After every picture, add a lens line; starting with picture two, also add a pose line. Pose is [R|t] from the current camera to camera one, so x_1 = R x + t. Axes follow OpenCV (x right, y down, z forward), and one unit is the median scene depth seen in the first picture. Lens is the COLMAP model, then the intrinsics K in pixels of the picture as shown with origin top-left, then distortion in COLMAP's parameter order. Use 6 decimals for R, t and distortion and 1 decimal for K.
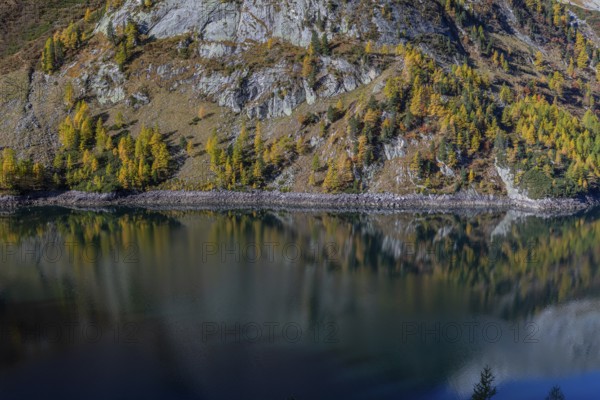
lens RADIAL K [[574.9, 0, 304.7], [0, 574.9, 202.0], [0, 0, 1]] dist [0.000533, 0.002973]
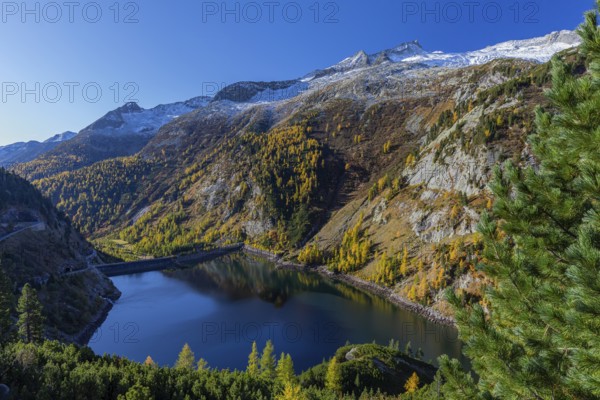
lens RADIAL K [[378.4, 0, 300.0], [0, 378.4, 200.0], [0, 0, 1]] dist [0.000723, -0.001146]
pose [[0.507918, 0.045903, -0.860182, 0.653343], [-0.121889, 0.992362, -0.019016, -0.197263], [0.852738, 0.114505, 0.509633, 0.130372]]
